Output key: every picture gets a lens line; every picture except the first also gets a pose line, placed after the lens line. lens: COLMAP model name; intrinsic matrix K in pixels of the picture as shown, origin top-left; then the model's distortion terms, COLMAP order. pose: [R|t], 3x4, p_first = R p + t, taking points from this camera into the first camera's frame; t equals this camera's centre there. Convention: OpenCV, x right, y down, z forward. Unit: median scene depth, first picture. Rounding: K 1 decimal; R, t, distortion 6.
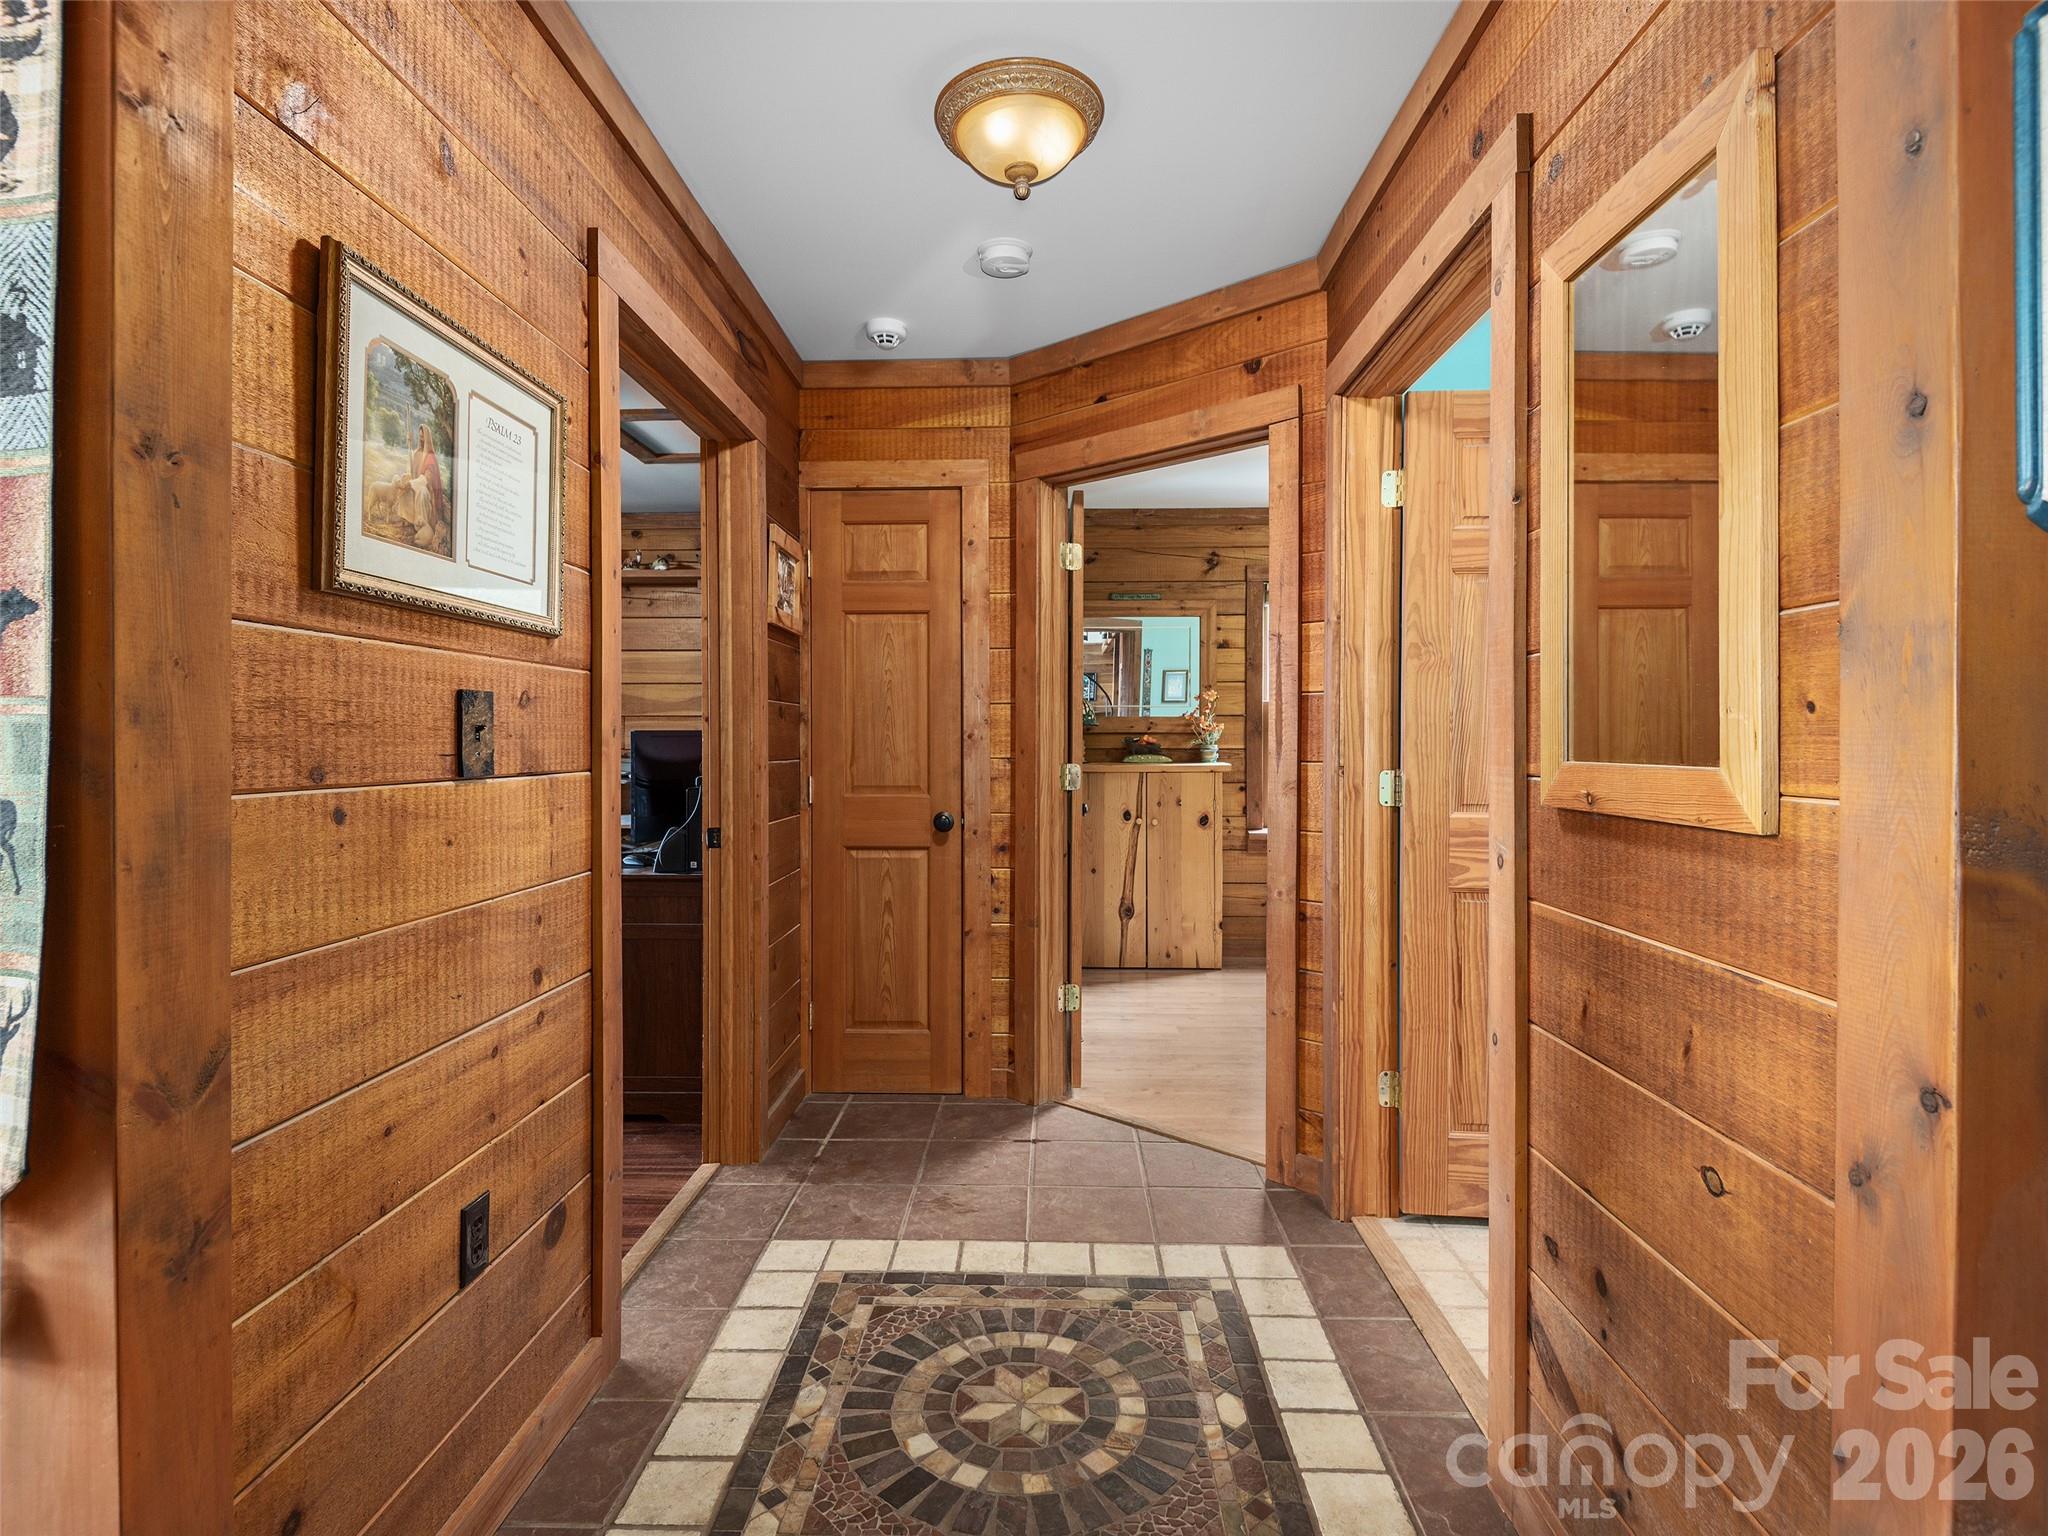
lens RADIAL K [[1034.7, 0, 1024.5], [0, 1034.7, 749.3], [0, 0, 1]] dist [0.021825, -0.017159]
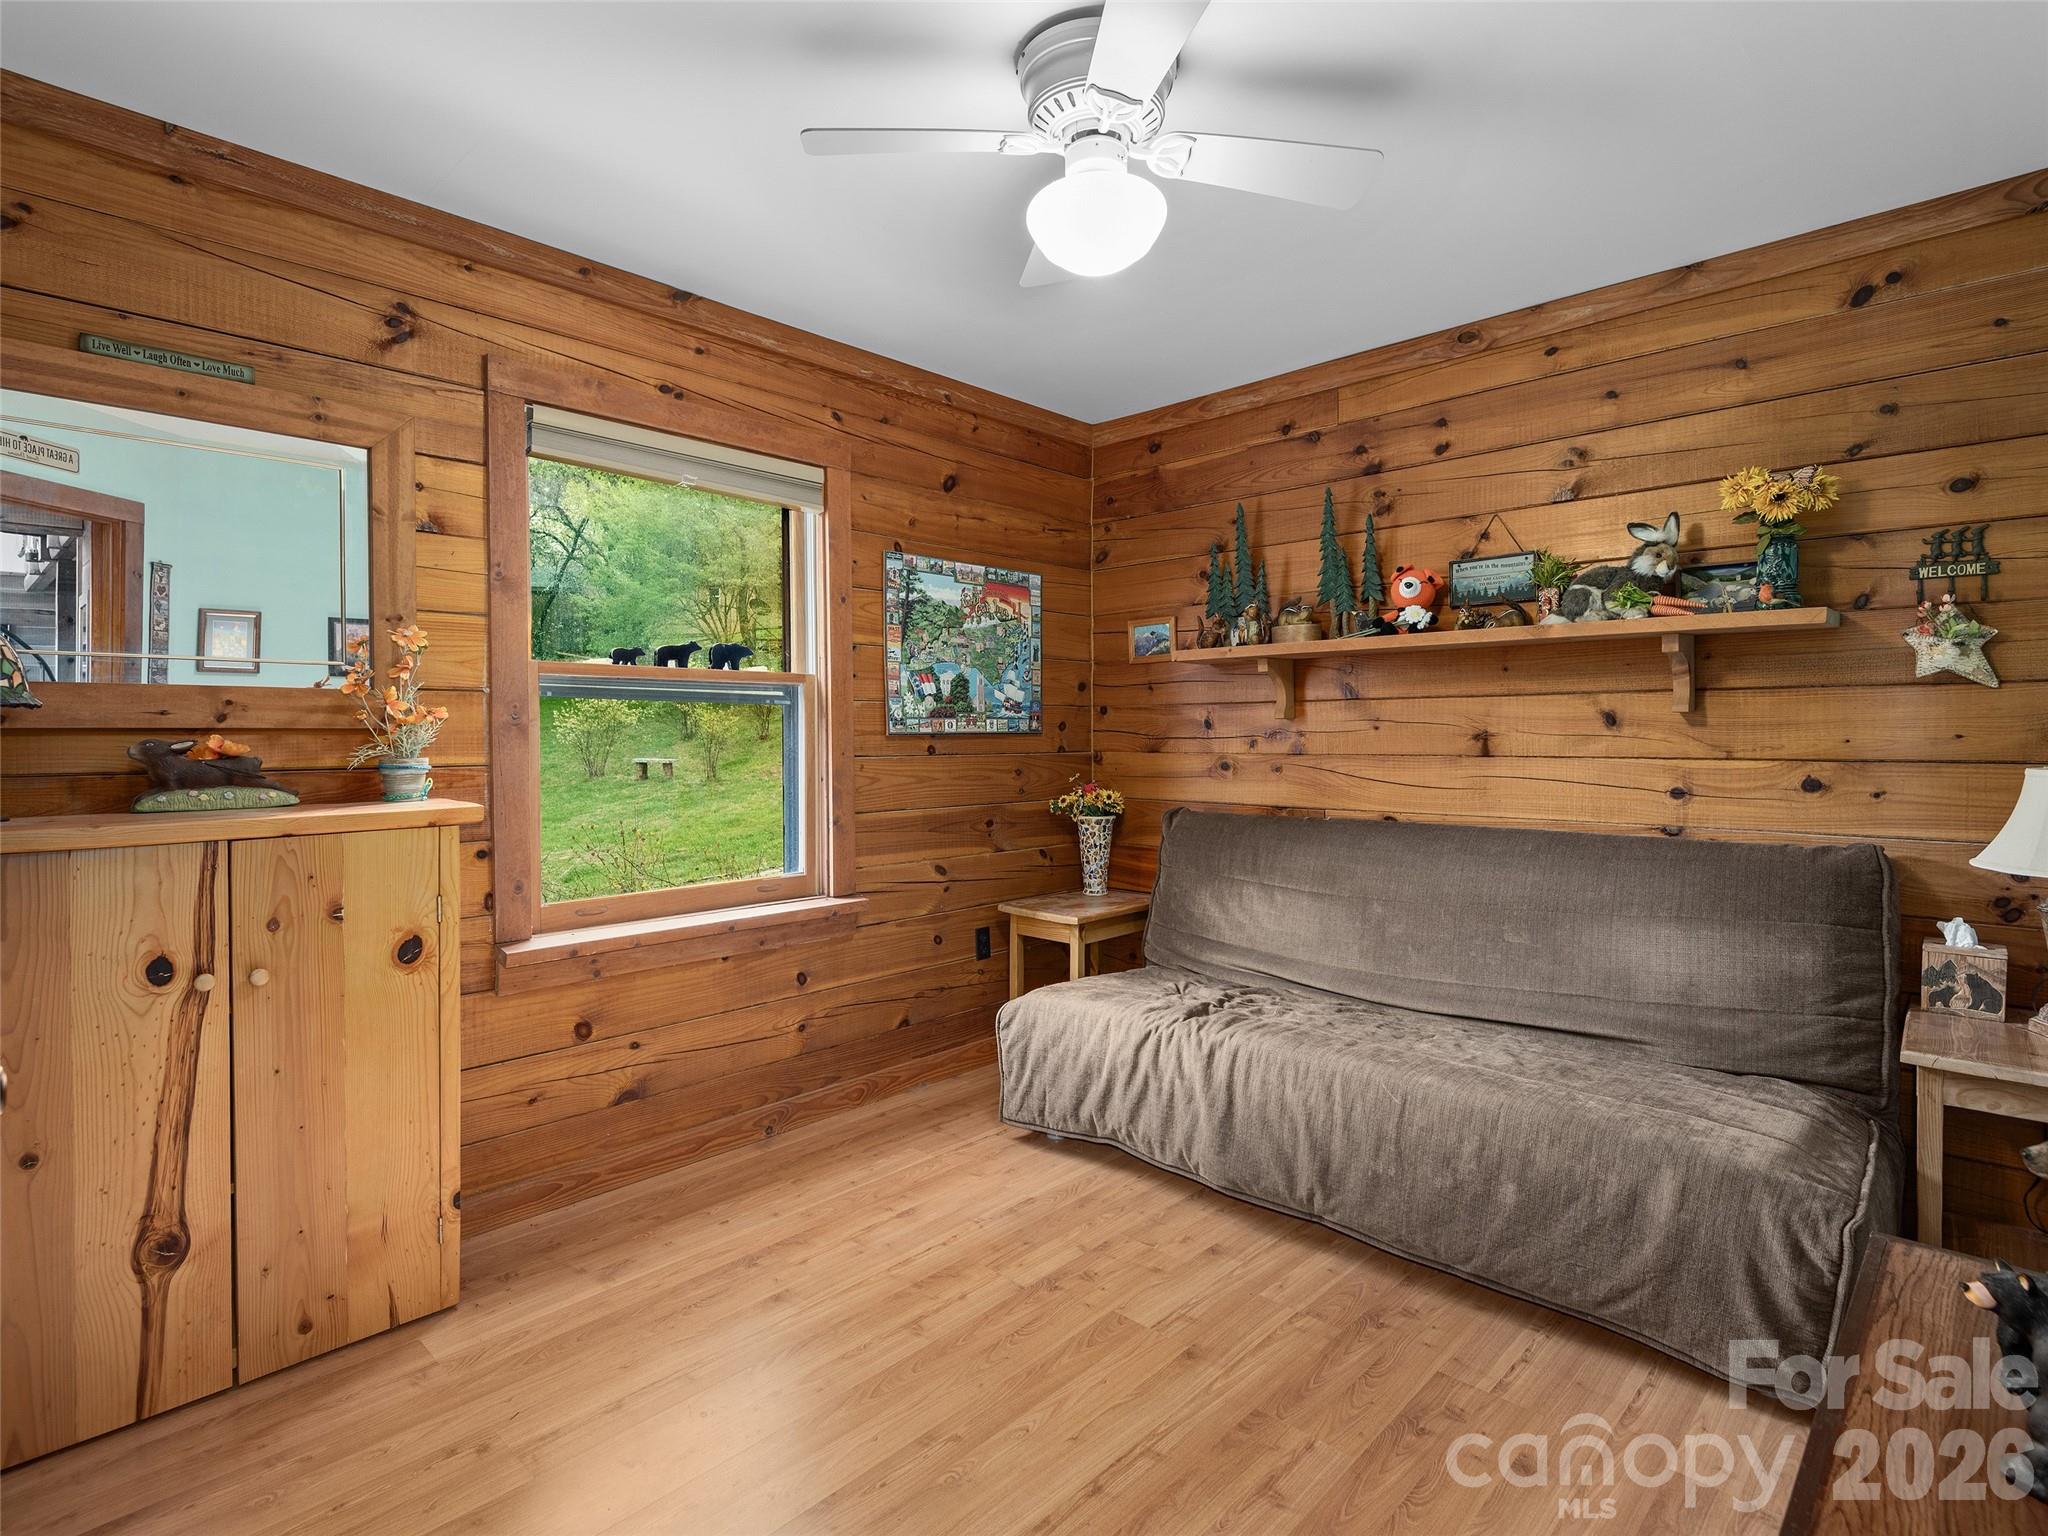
lens RADIAL K [[1034.7, 0, 1014.2], [0, 1034.7, 743.5], [0, 0, 1]] dist [0.021825, -0.017159]
pose [[0.668387, -0.009462, 0.743754, 0.031303], [0.014819, 0.999890, -0.000597, -0.006200], [-0.743666, 0.011421, 0.668453, 0.535644]]
